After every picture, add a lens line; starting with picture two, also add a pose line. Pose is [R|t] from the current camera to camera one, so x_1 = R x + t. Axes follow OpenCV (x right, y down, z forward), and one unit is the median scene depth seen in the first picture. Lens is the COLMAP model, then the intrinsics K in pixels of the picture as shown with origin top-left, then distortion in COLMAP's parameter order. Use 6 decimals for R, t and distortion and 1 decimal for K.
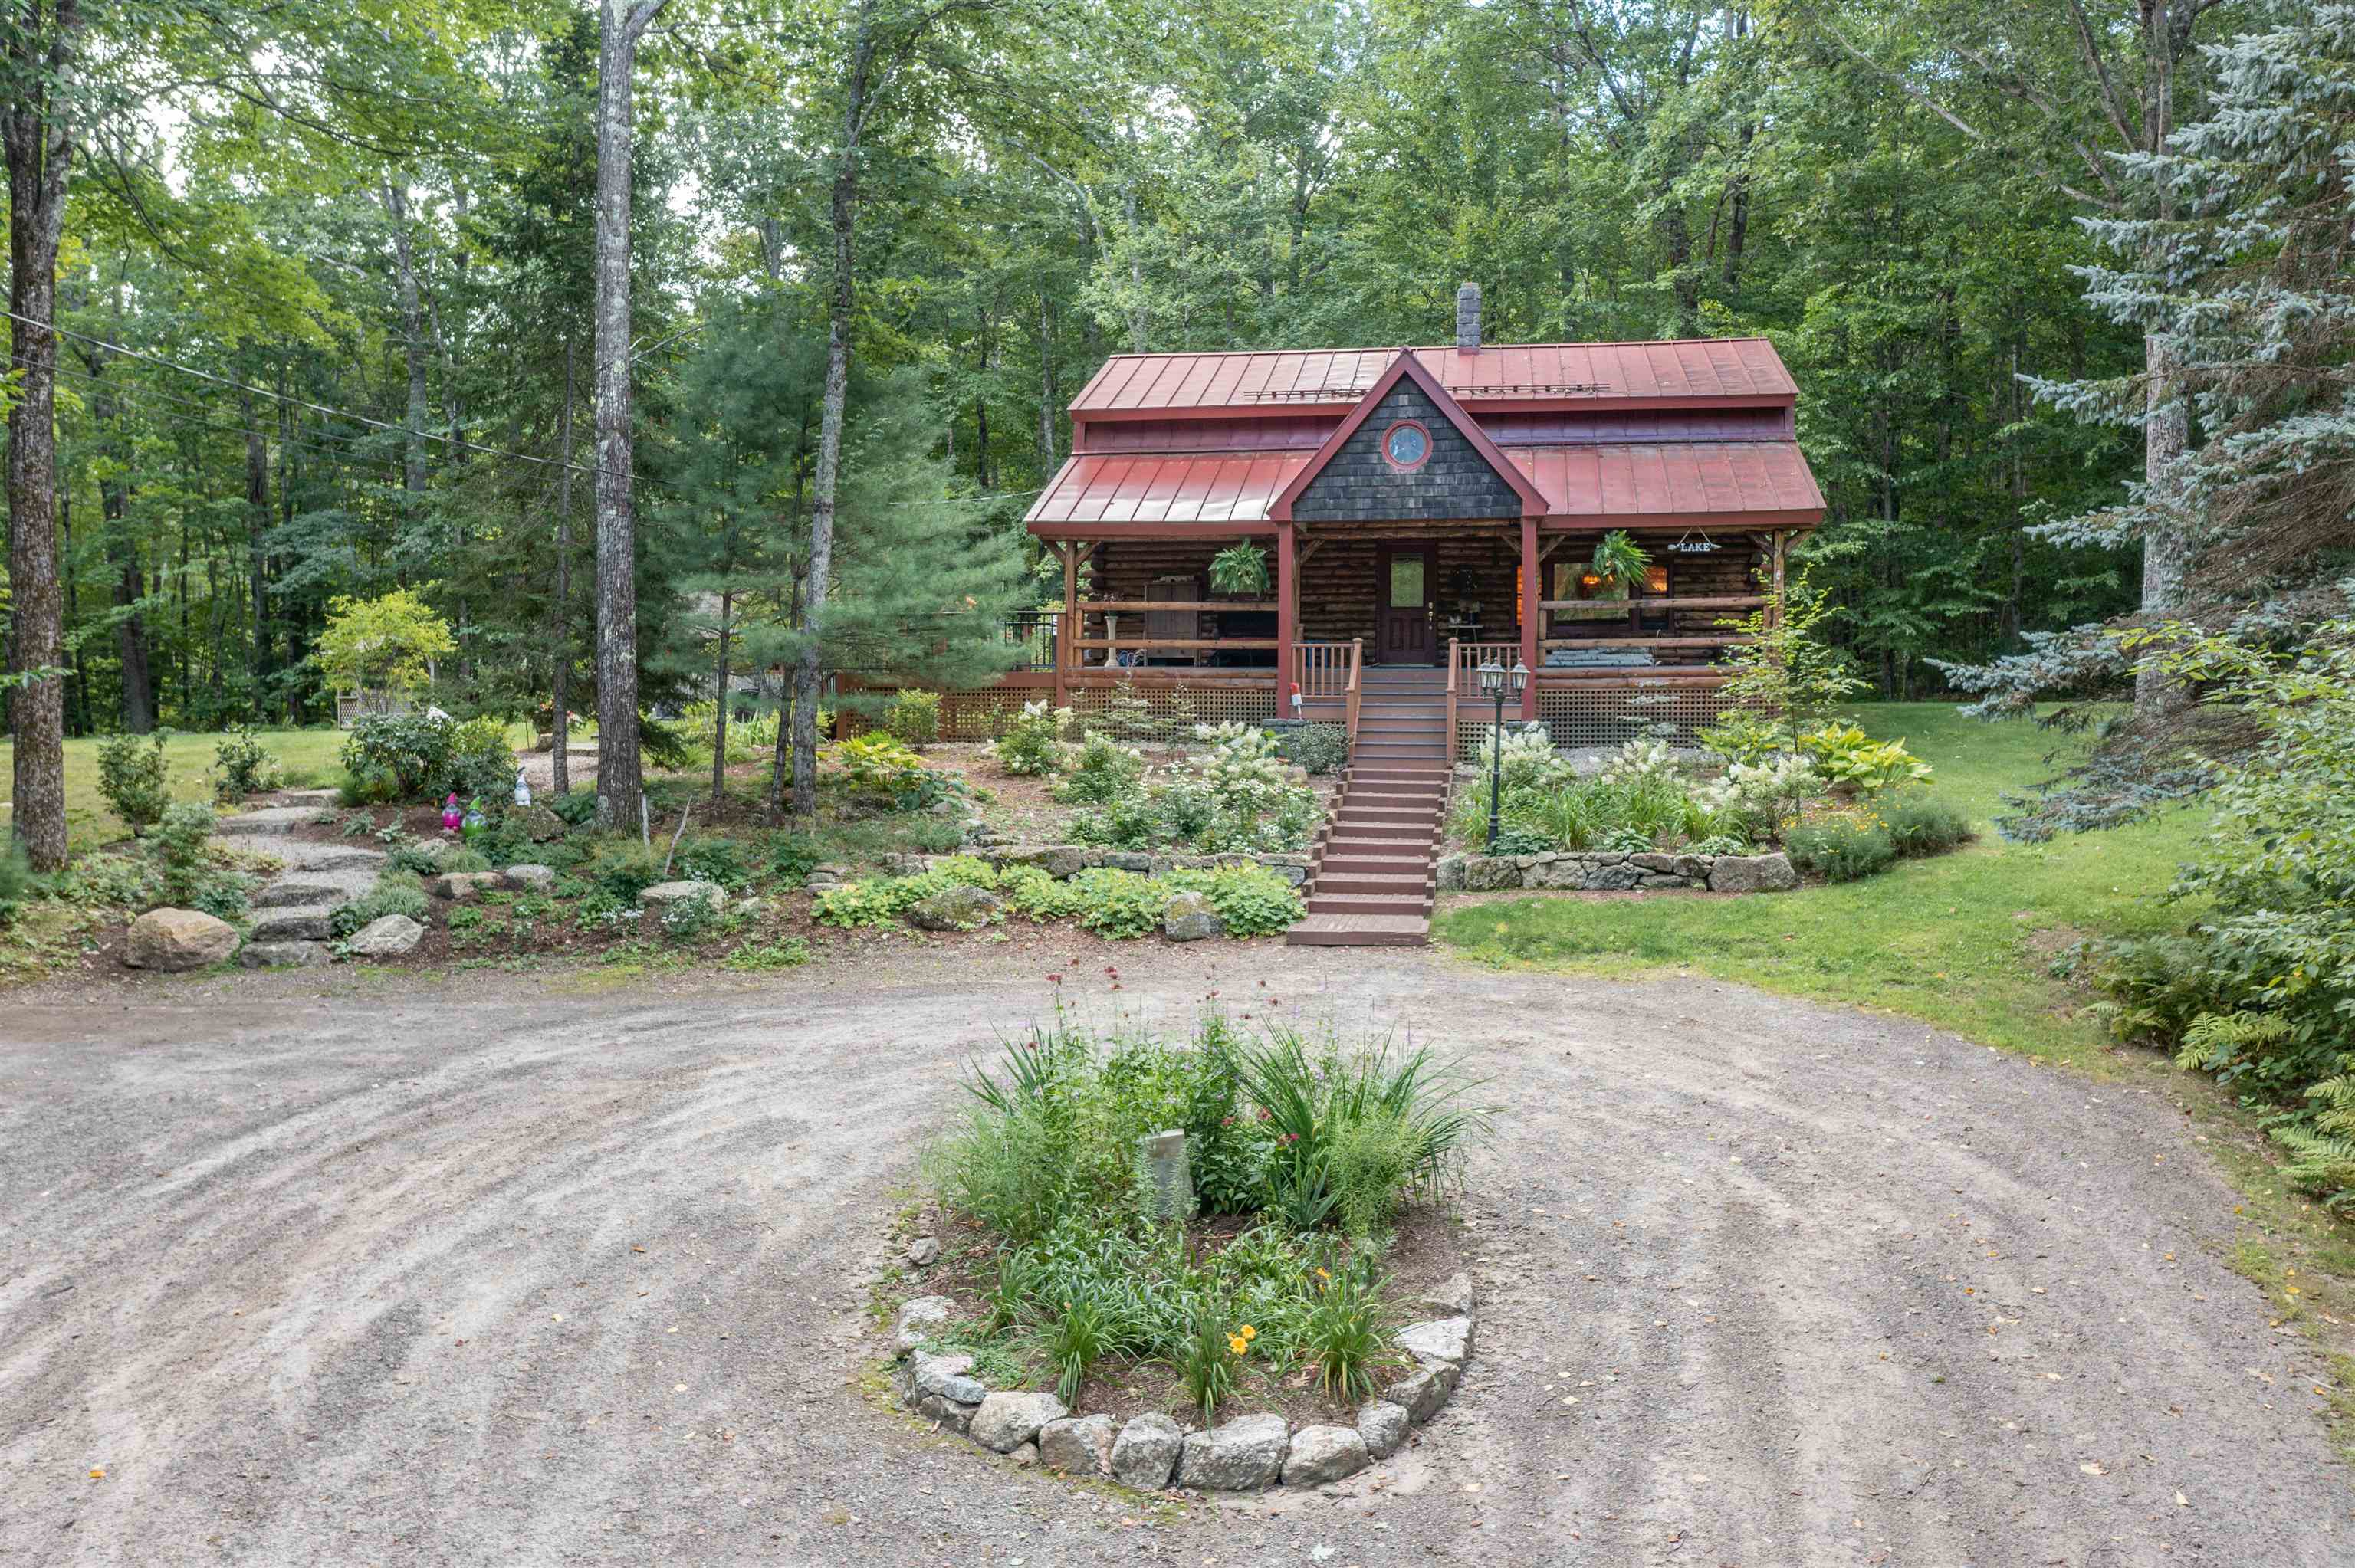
lens RADIAL K [[1914.0, 0, 1177.5], [0, 1914.0, 784.0], [0, 0, 1]] dist [-0.045236, -0.000838]
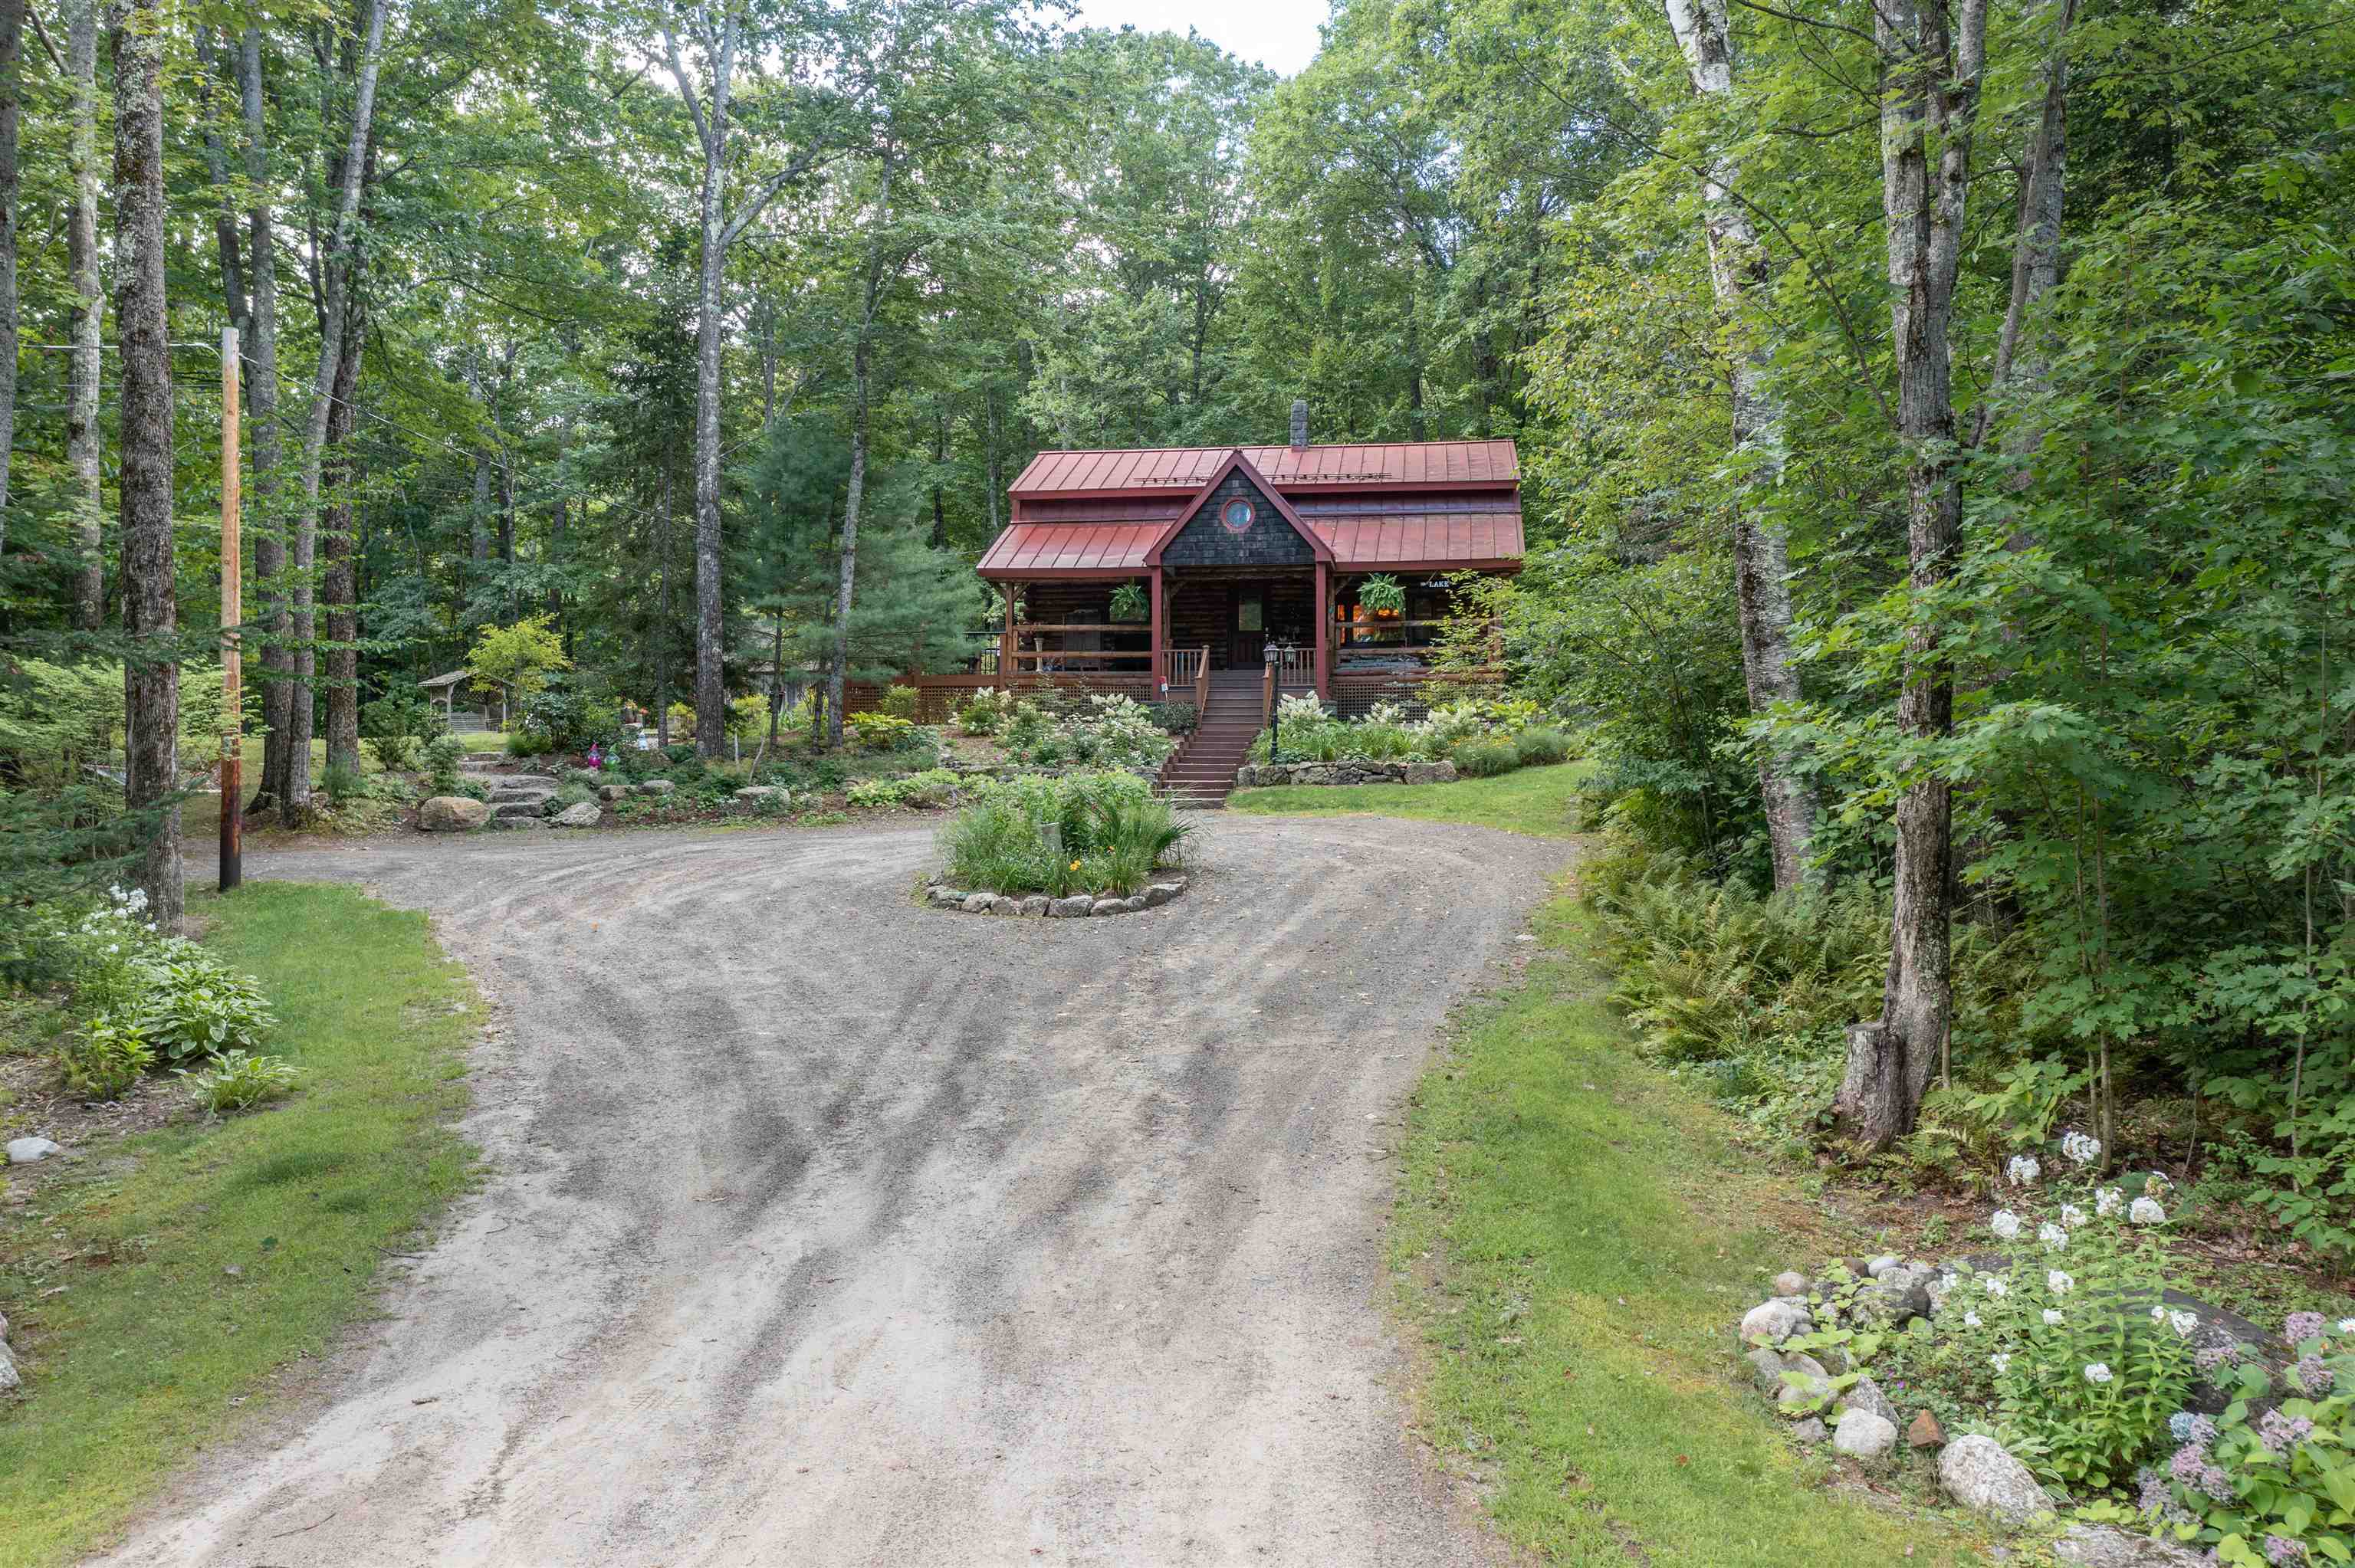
lens RADIAL K [[1914.0, 0, 1177.5], [0, 1914.0, 784.0], [0, 0, 1]] dist [-0.045236, -0.000838]
pose [[0.999598, -0.003854, 0.028080, 0.031866], [0.005141, 0.998933, -0.045891, 0.099741], [-0.027873, 0.046017, 0.998552, -0.470555]]
